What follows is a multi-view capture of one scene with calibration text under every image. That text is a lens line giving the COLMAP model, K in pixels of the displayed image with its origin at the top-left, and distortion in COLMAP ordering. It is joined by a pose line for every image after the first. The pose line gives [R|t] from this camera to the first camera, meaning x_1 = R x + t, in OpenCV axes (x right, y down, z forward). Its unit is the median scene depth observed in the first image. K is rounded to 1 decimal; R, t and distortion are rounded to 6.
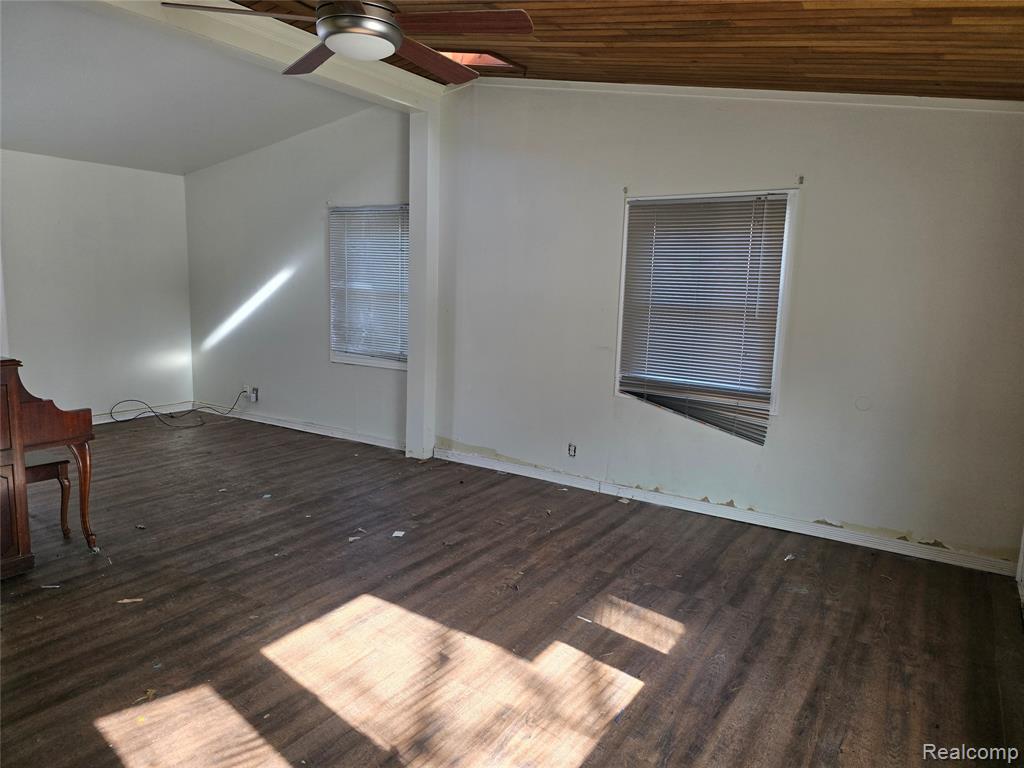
lens RADIAL K [[686.6, 0, 515.8], [0, 686.6, 370.2], [0, 0, 1]] dist [0.058824, -0.056220]
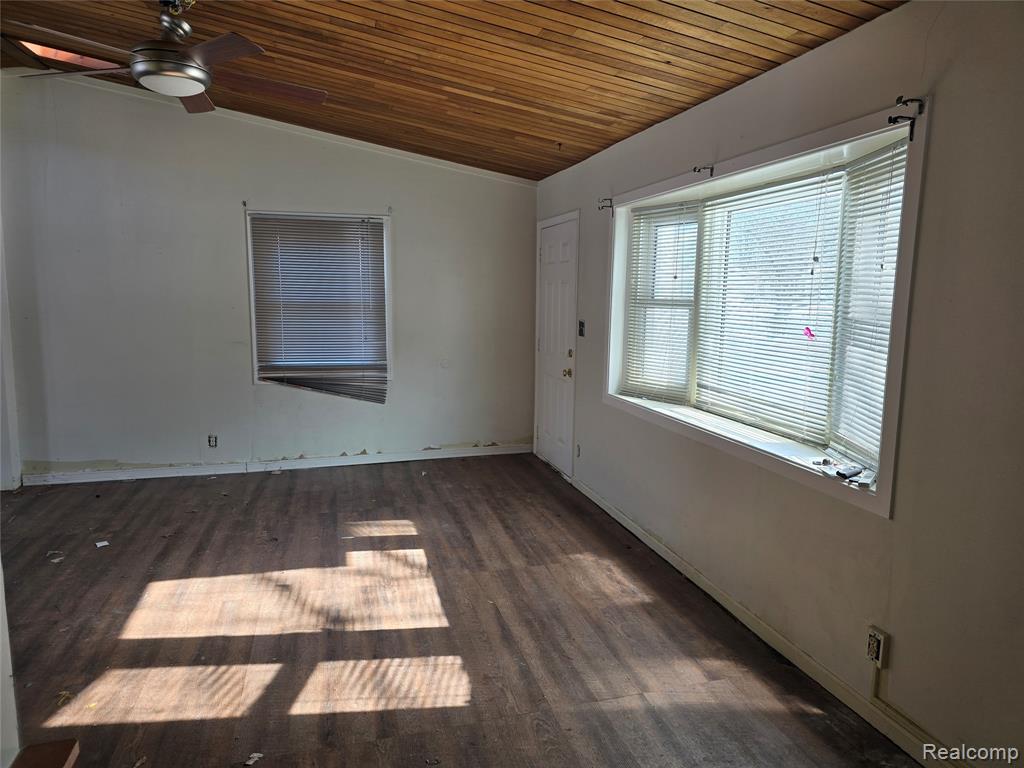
lens RADIAL K [[686.6, 0, 533.0], [0, 686.6, 380.4], [0, 0, 1]] dist [0.058824, -0.056220]
pose [[0.660195, -0.121642, 0.741179, -0.512969], [0.110467, 0.991793, 0.064376, 0.010253], [-0.742927, 0.039375, 0.668214, -0.141153]]
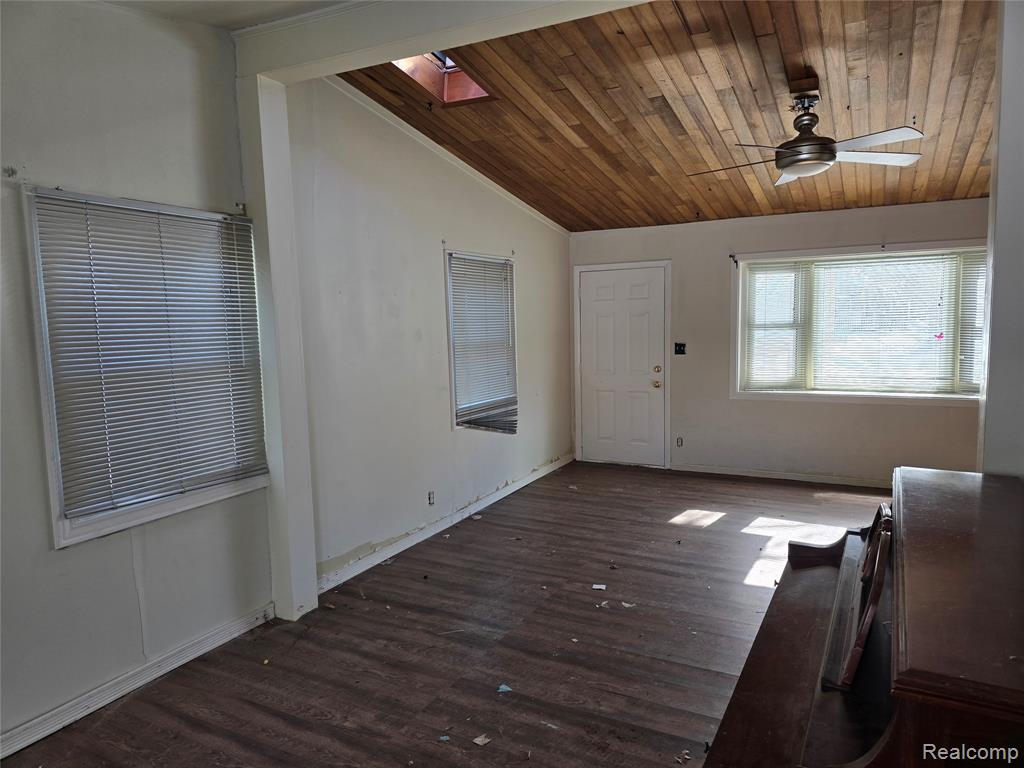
lens RADIAL K [[686.6, 0, 516.7], [0, 686.6, 378.6], [0, 0, 1]] dist [0.058824, -0.056220]
pose [[-0.086098, -0.118505, 0.989214, -1.184872], [0.153313, 0.979498, 0.130685, -0.215967], [-0.984420, 0.162911, -0.066165, 1.233249]]
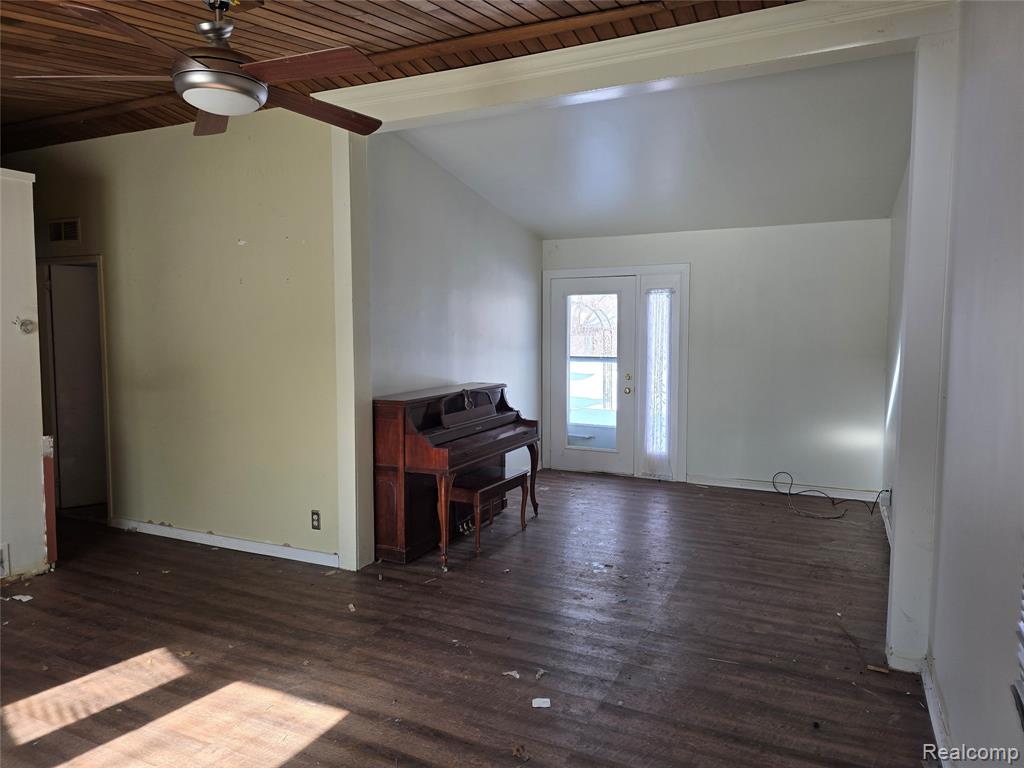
lens RADIAL K [[686.6, 0, 509.6], [0, 686.6, 371.1], [0, 0, 1]] dist [0.058824, -0.056220]
pose [[0.128456, 0.038460, -0.990969, 0.550441], [-0.130315, 0.991238, 0.021579, -0.114066], [0.983116, 0.126366, 0.132342, 0.901422]]
